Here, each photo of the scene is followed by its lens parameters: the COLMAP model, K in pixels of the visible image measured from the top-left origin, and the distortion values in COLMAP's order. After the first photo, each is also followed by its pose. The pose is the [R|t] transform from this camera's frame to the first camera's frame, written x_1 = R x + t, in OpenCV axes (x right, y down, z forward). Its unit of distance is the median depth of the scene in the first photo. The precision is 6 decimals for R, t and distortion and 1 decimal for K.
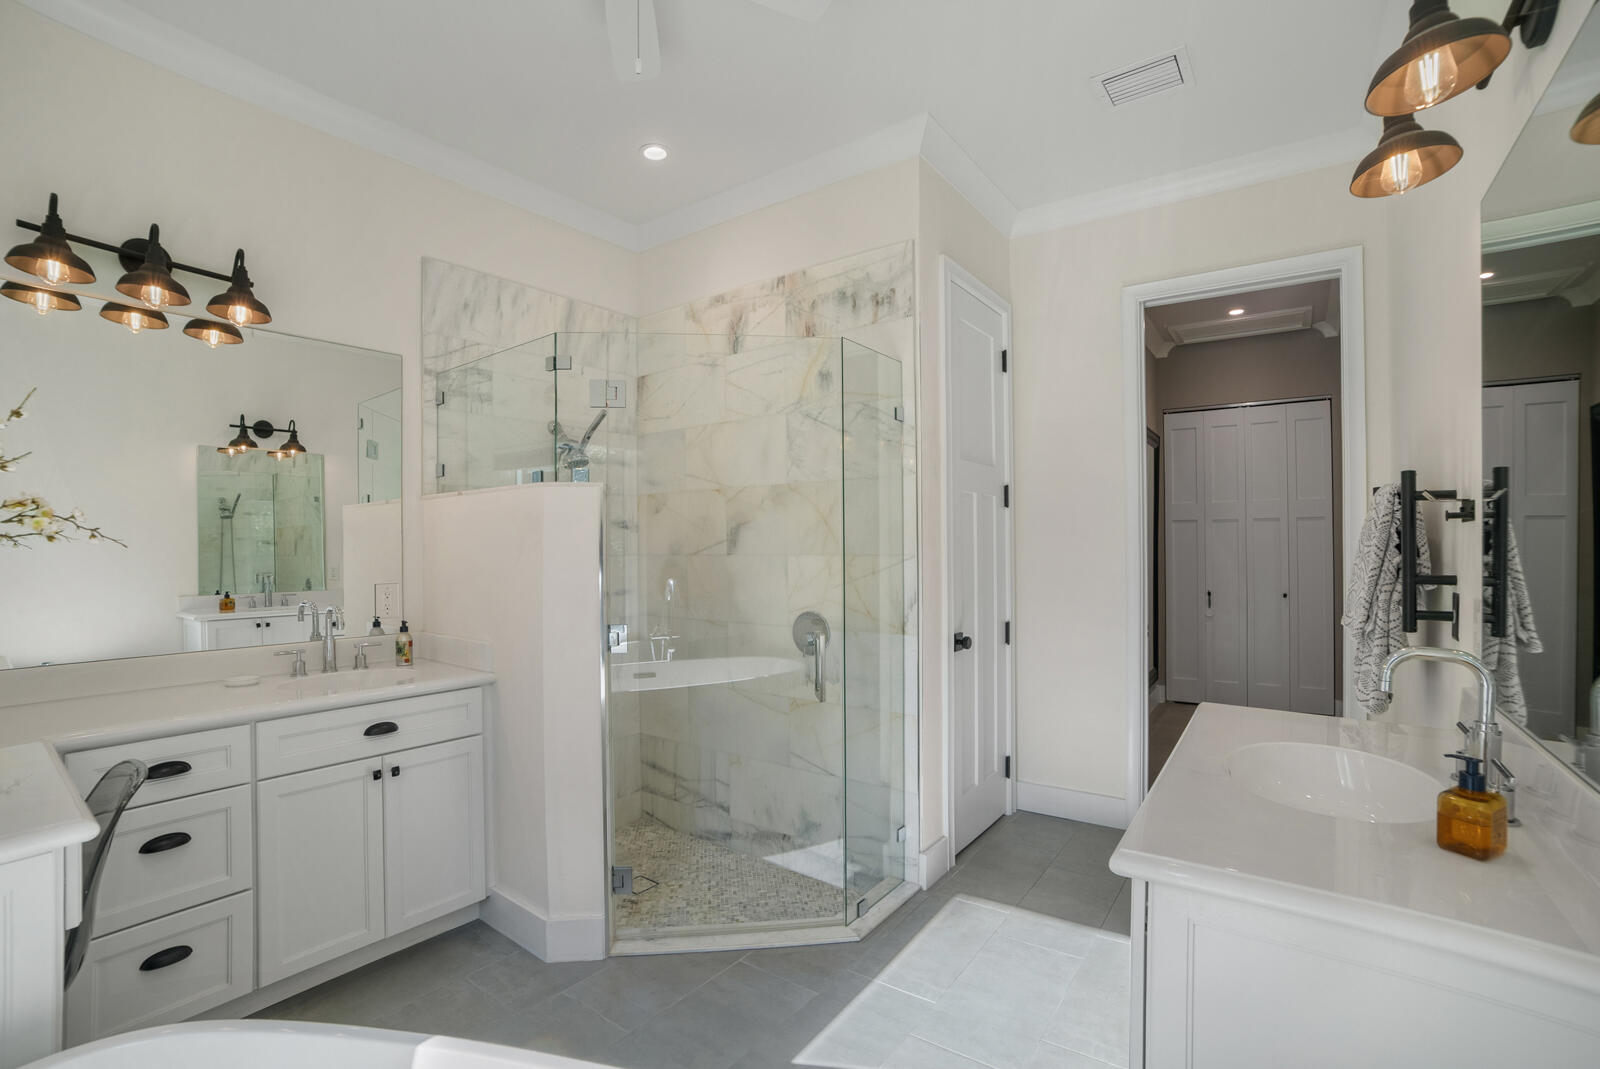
lens RADIAL K [[749.7, 0, 821.4], [0, 749.7, 548.0], [0, 0, 1]] dist [-0.086646, 0.044311]
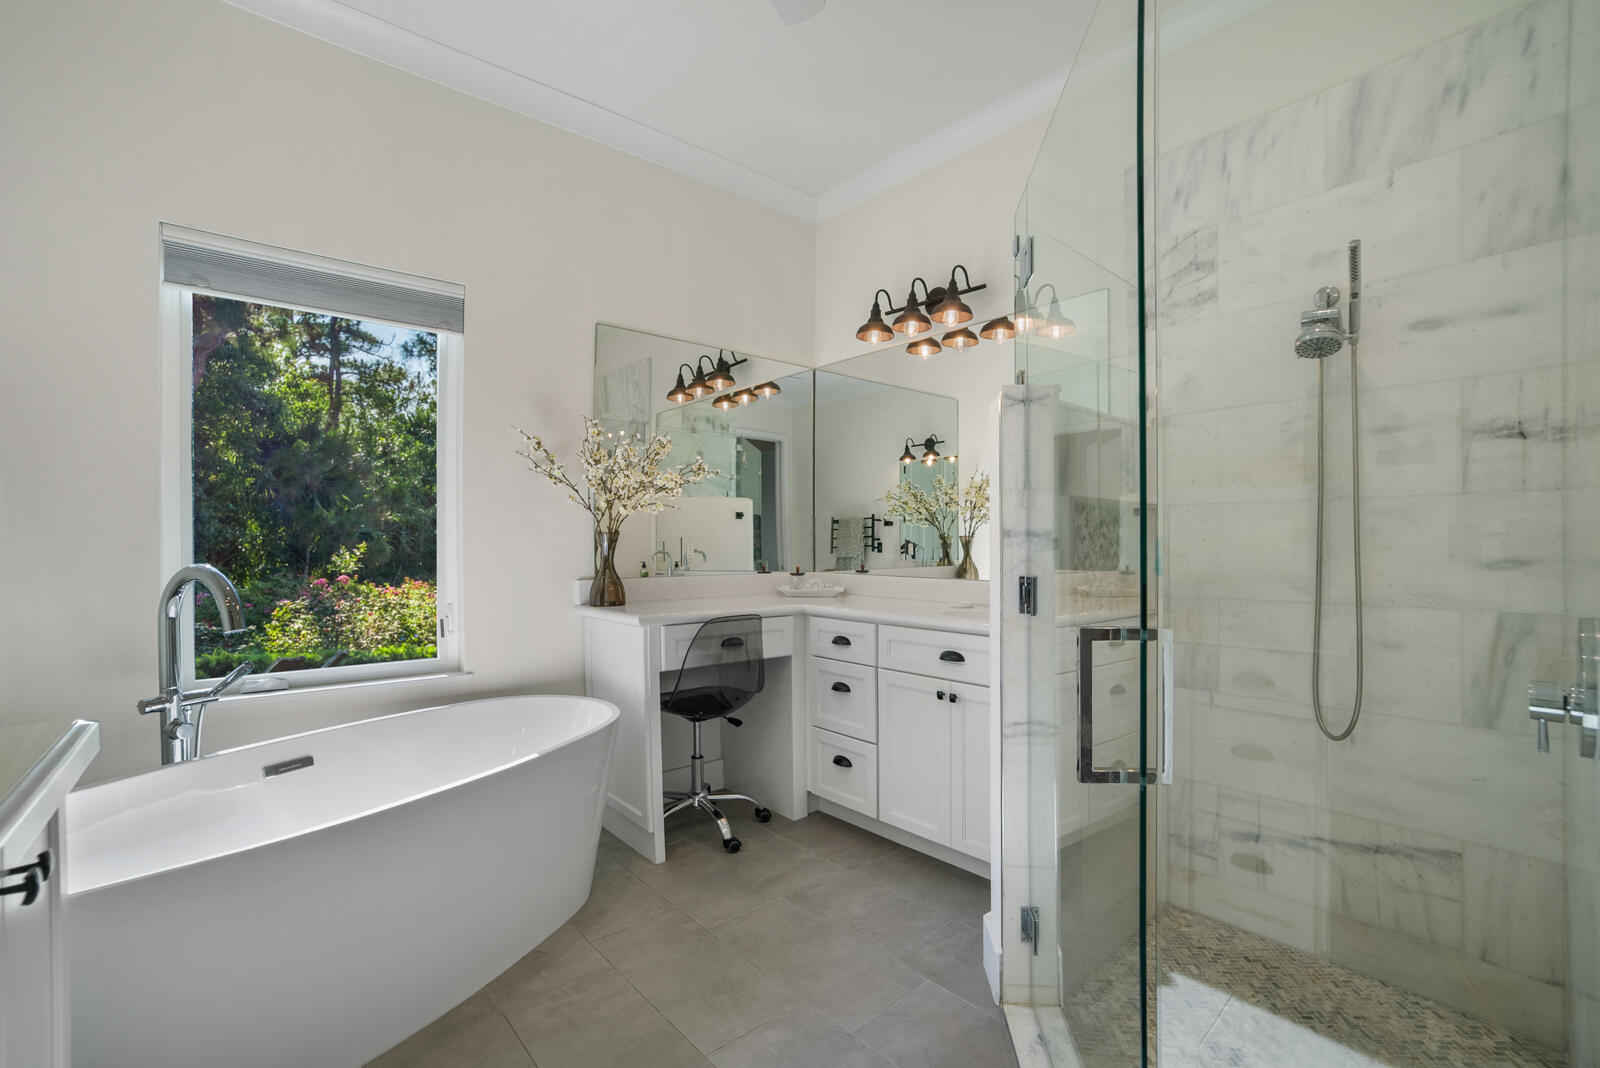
lens RADIAL K [[749.7, 0, 821.4], [0, 749.7, 547.5], [0, 0, 1]] dist [-0.086646, 0.044311]
pose [[-0.243824, 0.016097, -0.969686, 0.651159], [0.001675, 0.999868, 0.016177, 0.078923], [0.969818, 0.002320, -0.243819, 1.320454]]
